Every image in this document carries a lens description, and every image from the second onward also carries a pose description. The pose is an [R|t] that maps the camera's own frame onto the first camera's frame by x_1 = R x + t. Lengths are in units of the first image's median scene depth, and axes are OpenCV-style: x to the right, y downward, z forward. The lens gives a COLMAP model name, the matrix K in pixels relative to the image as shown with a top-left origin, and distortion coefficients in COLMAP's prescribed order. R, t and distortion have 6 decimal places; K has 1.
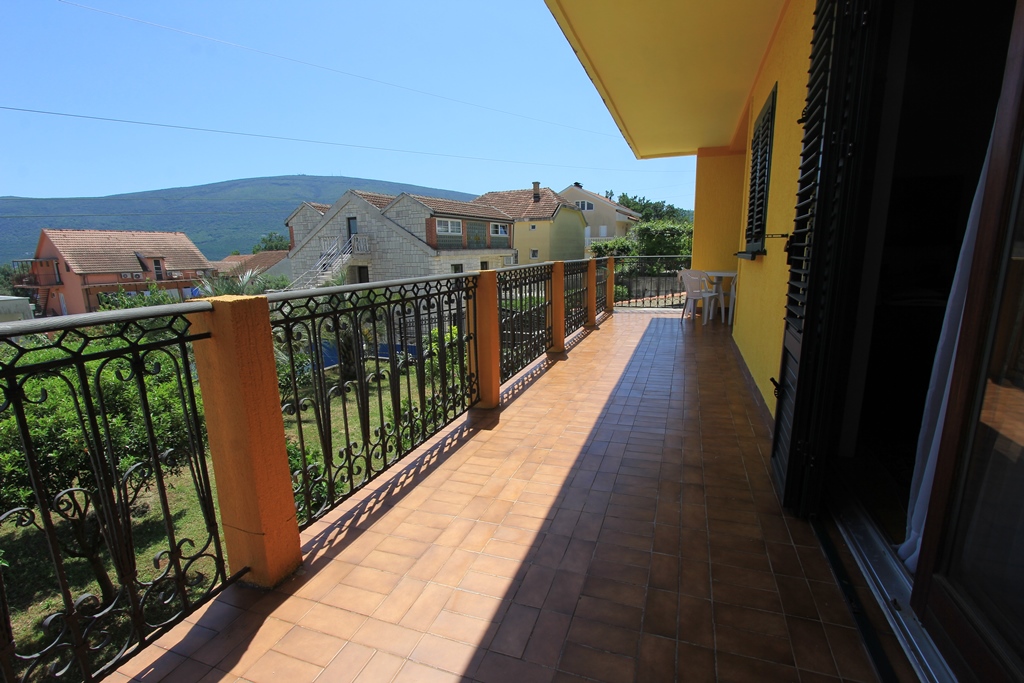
lens RADIAL K [[480.3, 0, 510.7], [0, 480.3, 351.5], [0, 0, 1]] dist [0.000826, 0.000402]
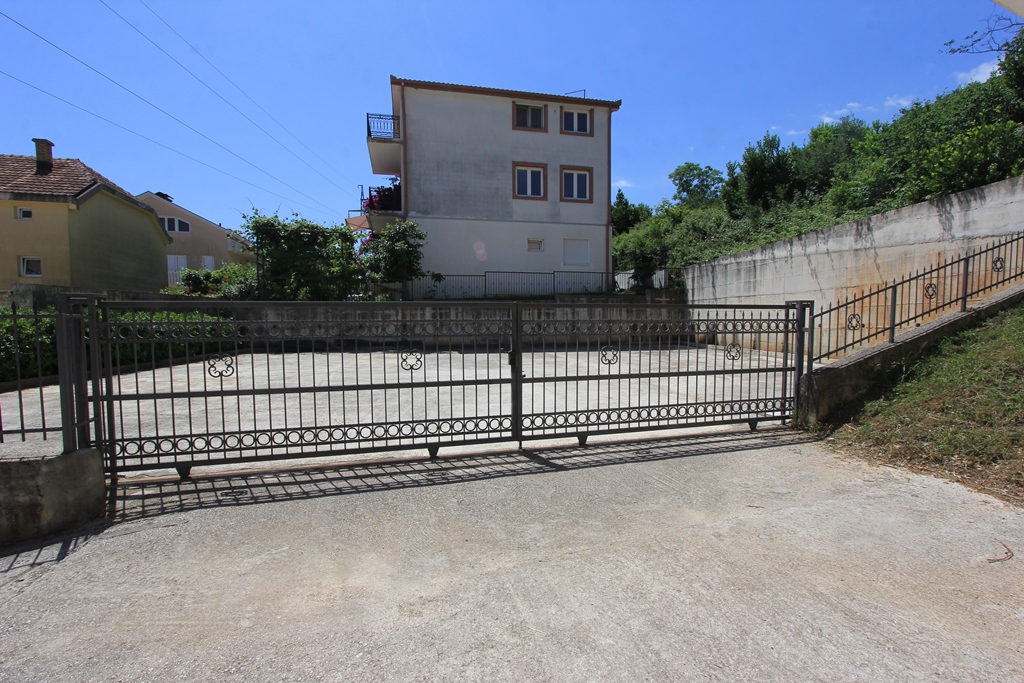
lens RADIAL K [[480.3, 0, 510.7], [0, 480.3, 351.5], [0, 0, 1]] dist [0.000826, 0.000402]
pose [[0.758188, -0.030547, 0.651320, 0.132878], [0.124097, 0.987404, -0.098150, -0.009342], [-0.640118, 0.155243, 0.752429, 0.438581]]
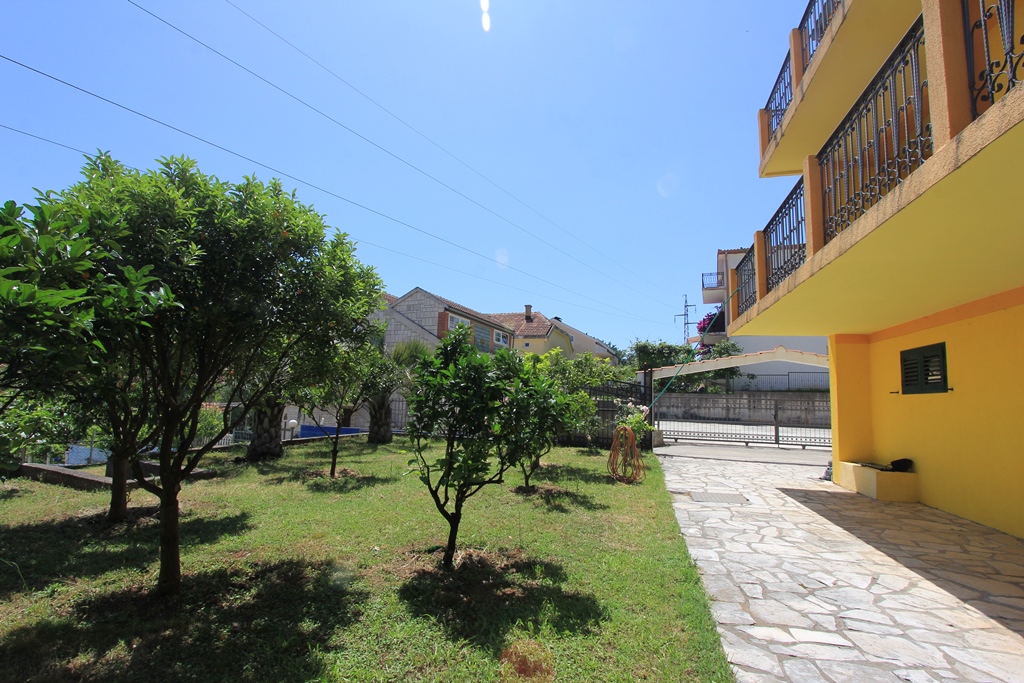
lens RADIAL K [[478.8, 0, 512.0], [0, 478.8, 341.5], [0, 0, 1]] dist [-0.010629, -0.000377]
pose [[0.994784, 0.058476, 0.083583, -0.092451], [-0.028995, 0.947674, -0.317920, 0.073434], [-0.097800, 0.313838, 0.944426, 0.072557]]
